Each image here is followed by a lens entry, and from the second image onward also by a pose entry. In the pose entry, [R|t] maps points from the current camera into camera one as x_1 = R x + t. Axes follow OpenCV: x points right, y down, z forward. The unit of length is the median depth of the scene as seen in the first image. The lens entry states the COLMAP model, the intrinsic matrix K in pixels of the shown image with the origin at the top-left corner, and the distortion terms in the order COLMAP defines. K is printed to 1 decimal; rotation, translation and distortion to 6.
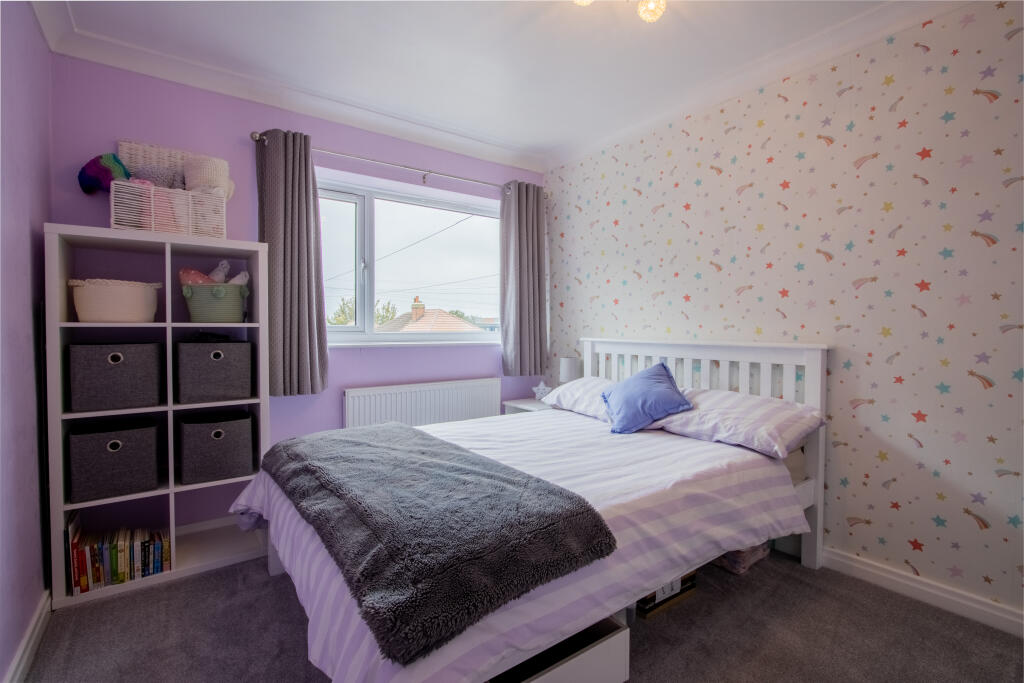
lens RADIAL K [[473.3, 0, 506.3], [0, 473.3, 335.8], [0, 0, 1]] dist [-0.011643, 0.000389]
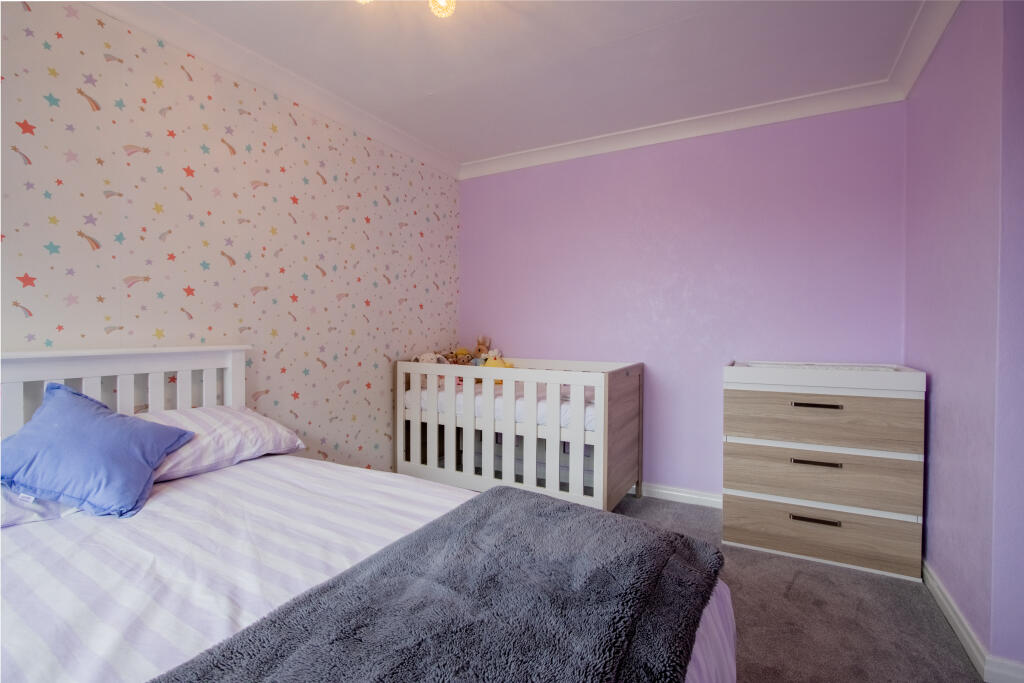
lens RADIAL K [[473.3, 0, 506.3], [0, 473.3, 335.8], [0, 0, 1]] dist [-0.011643, 0.000389]
pose [[-0.414761, -0.018628, 0.909740, -0.510443], [0.011648, 0.999600, 0.025779, -0.022685], [-0.909856, 0.021289, -0.414378, 0.865094]]
